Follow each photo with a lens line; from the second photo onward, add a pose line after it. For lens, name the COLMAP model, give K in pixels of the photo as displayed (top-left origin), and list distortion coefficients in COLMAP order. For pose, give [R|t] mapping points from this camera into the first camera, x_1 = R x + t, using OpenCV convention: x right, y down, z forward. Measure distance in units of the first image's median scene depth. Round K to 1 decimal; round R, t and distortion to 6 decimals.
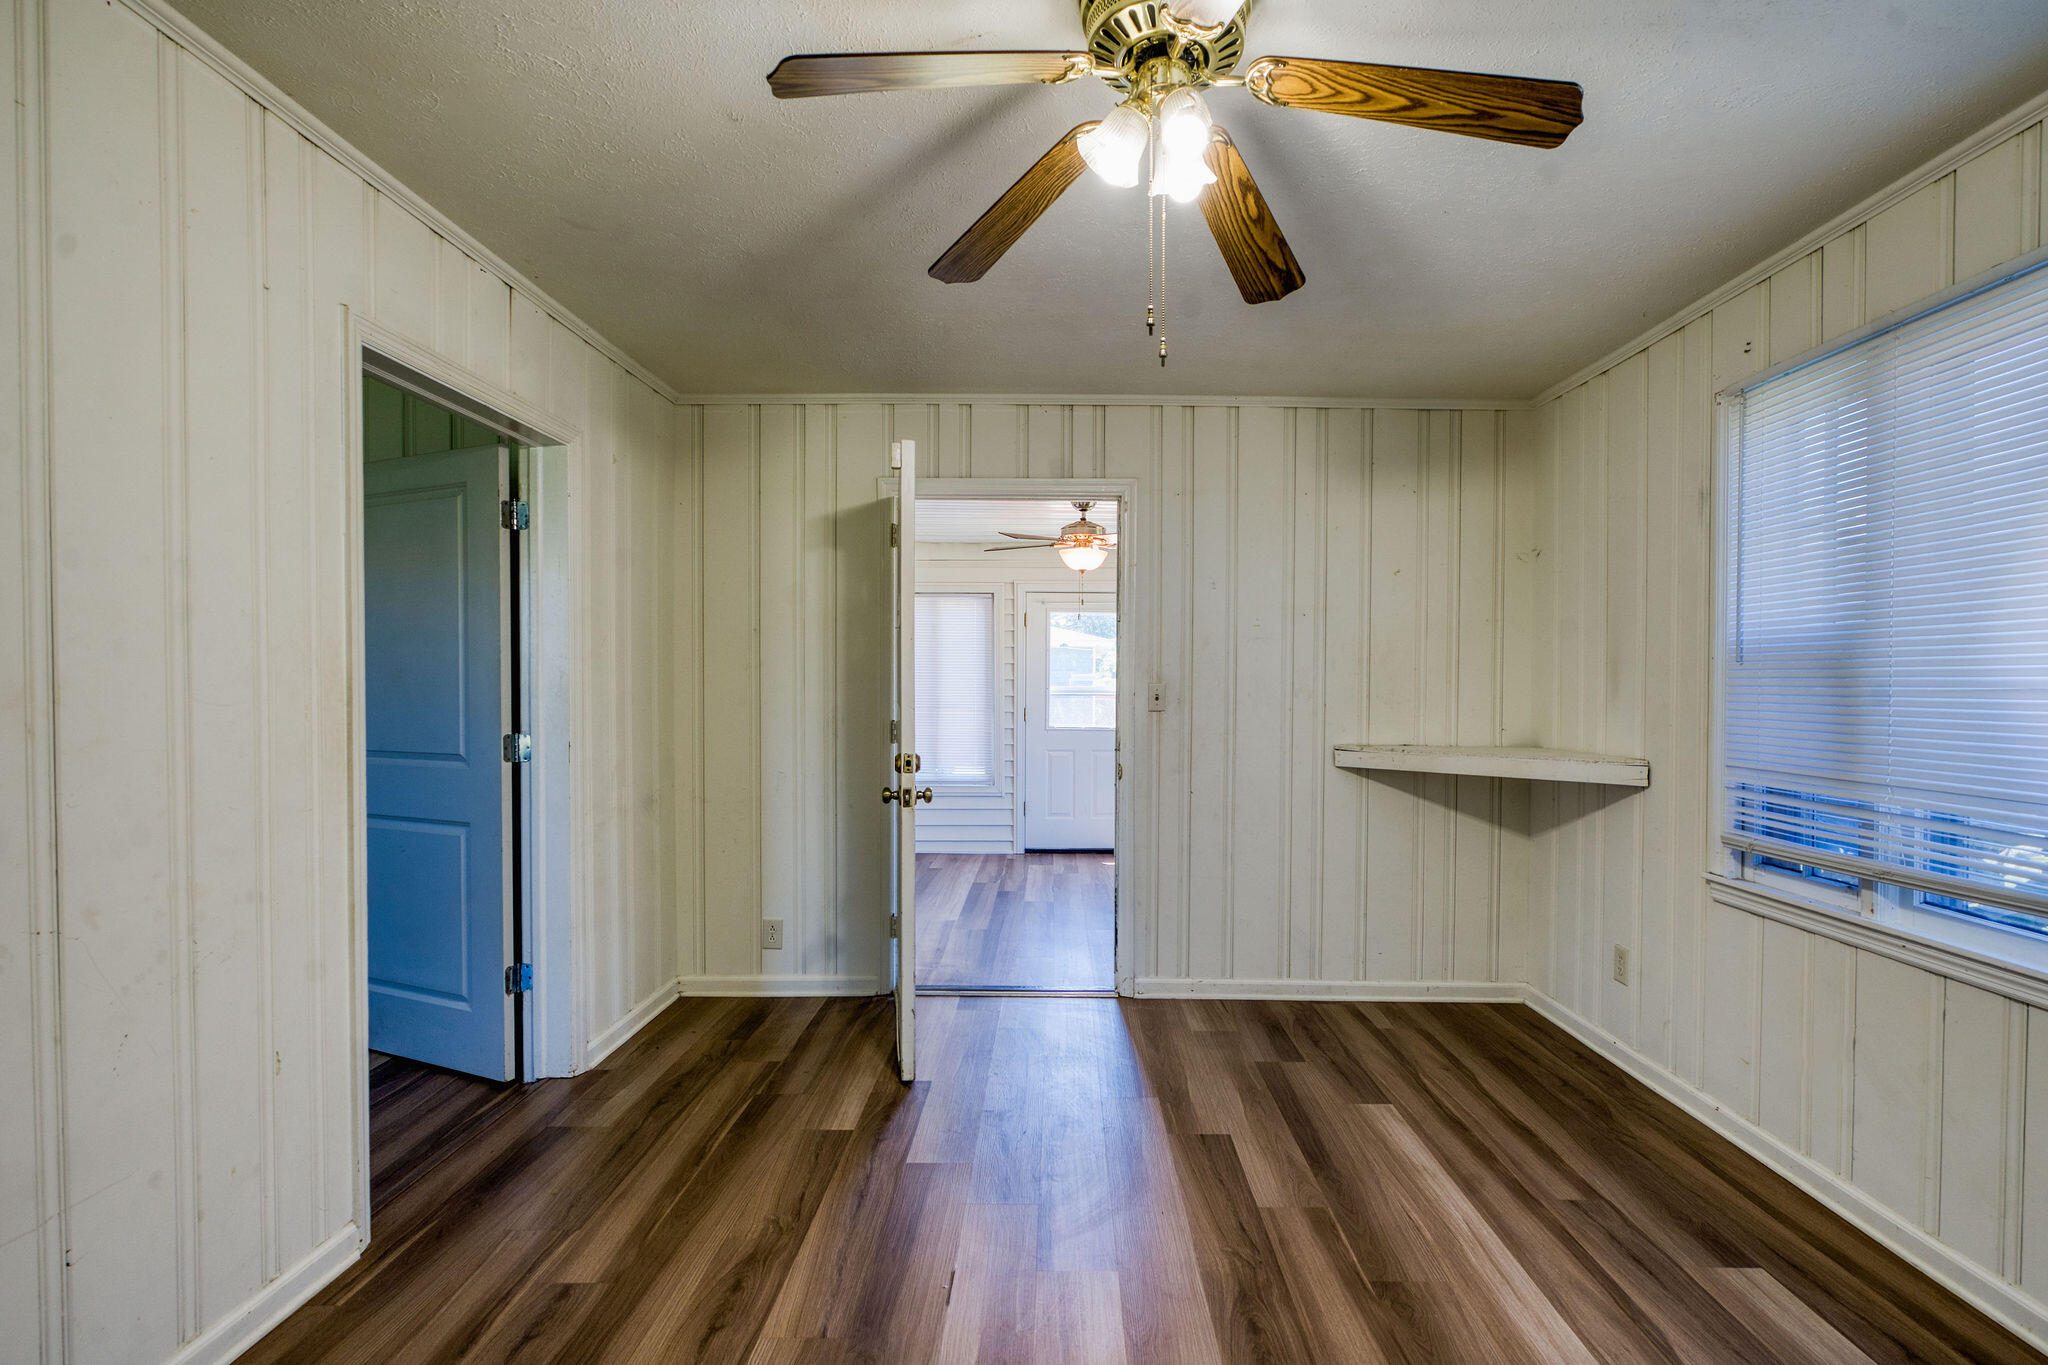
lens RADIAL K [[964.5, 0, 1051.2], [0, 964.5, 691.2], [0, 0, 1]] dist [-0.000974, -0.000167]
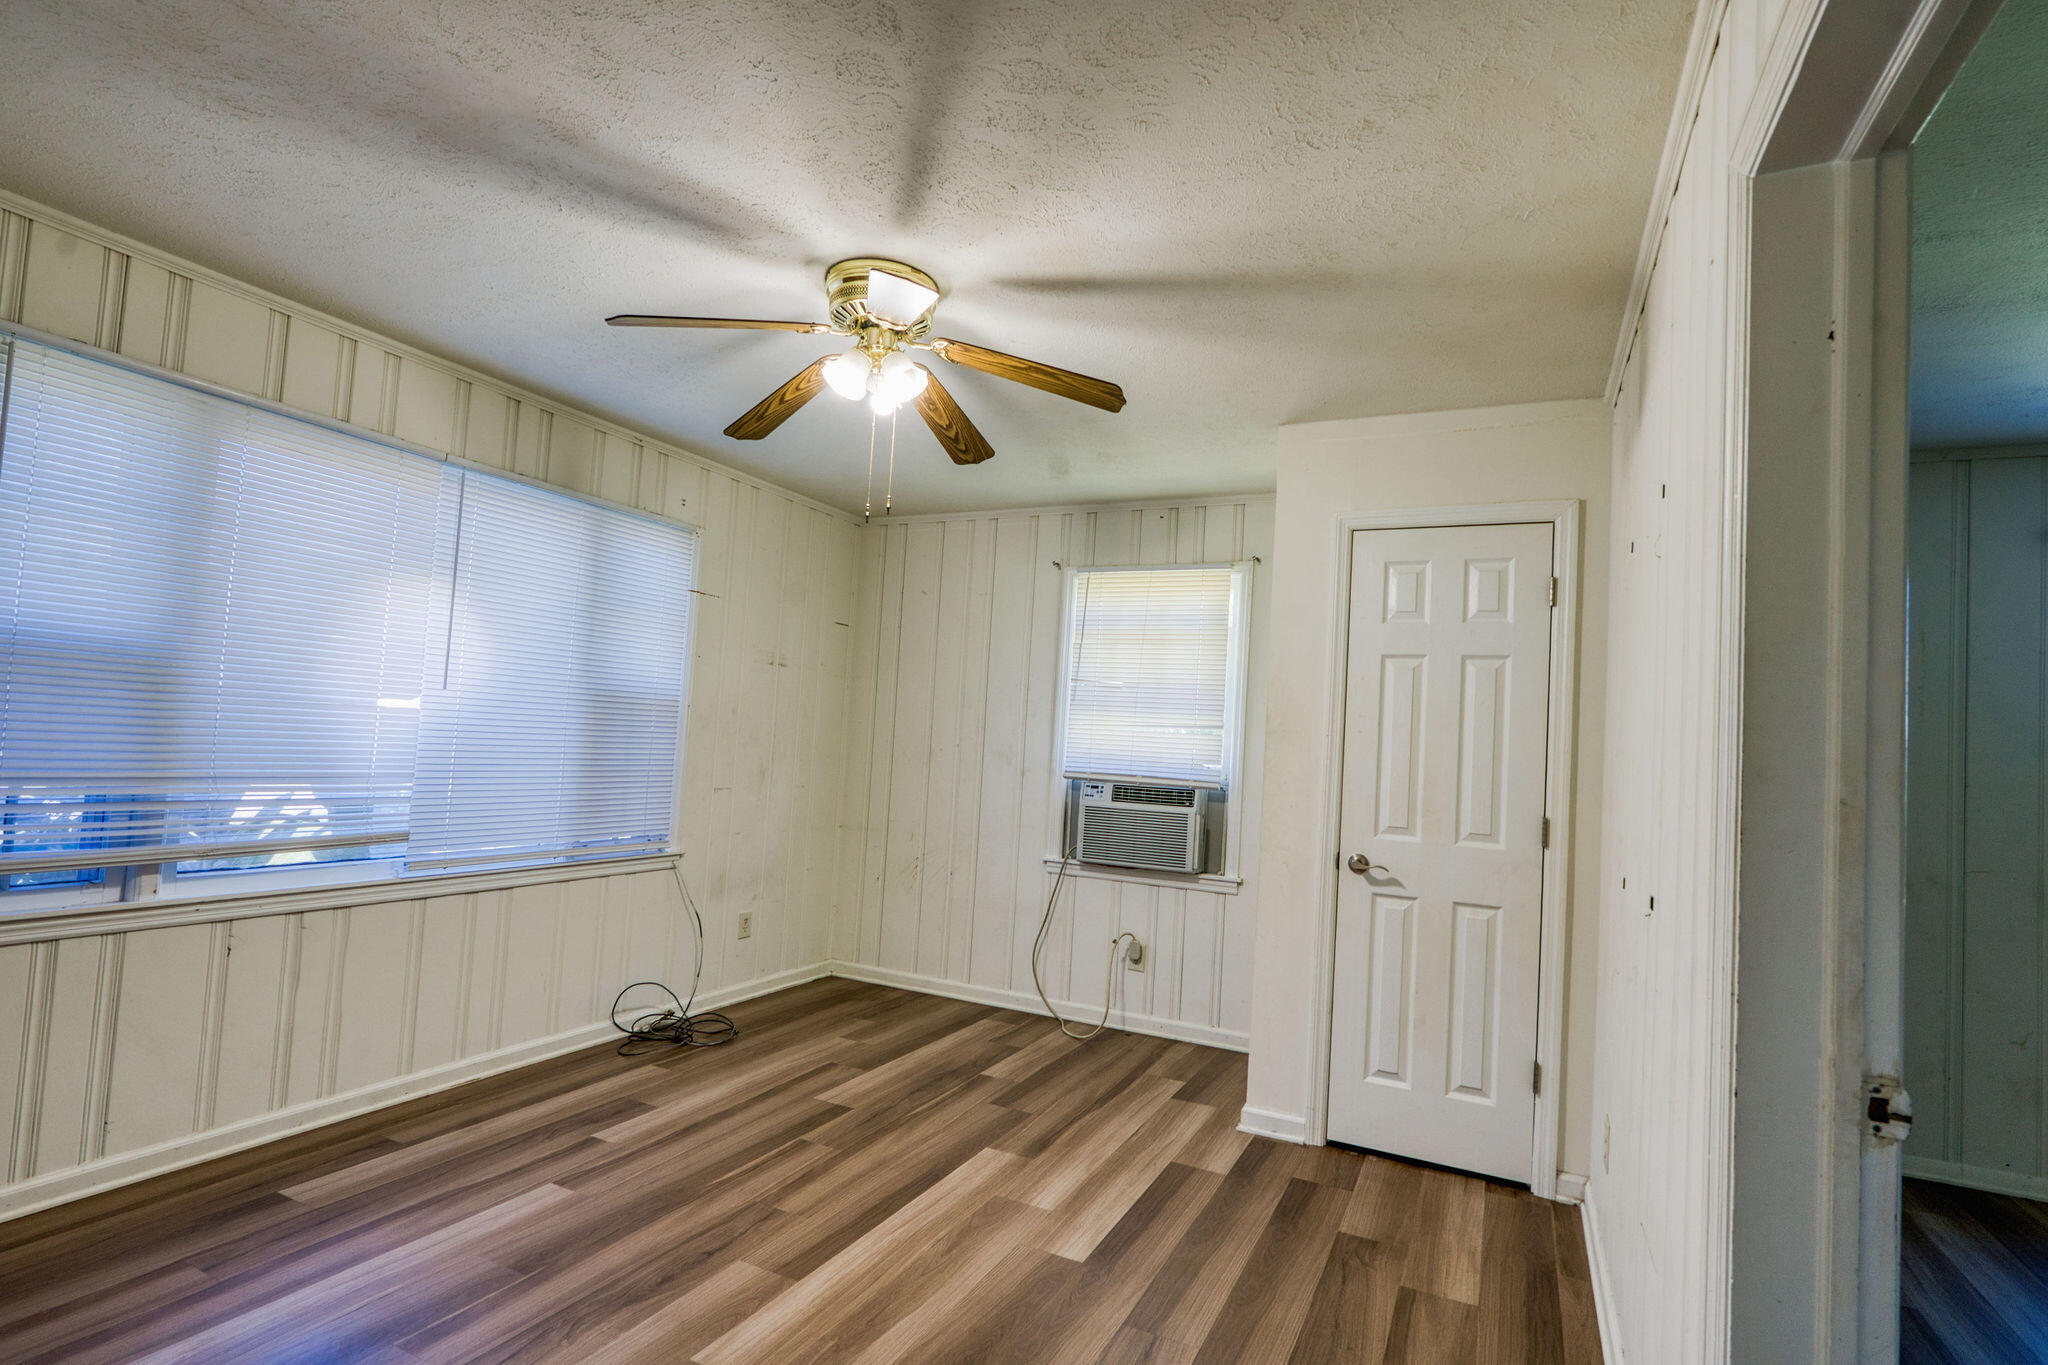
lens RADIAL K [[964.5, 0, 1051.2], [0, 964.5, 691.2], [0, 0, 1]] dist [-0.000974, -0.000167]
pose [[-0.902945, -0.034548, 0.428366, -0.599153], [-0.059350, 0.997237, -0.044674, -0.019869], [-0.425639, -0.065761, -0.902501, 1.668246]]
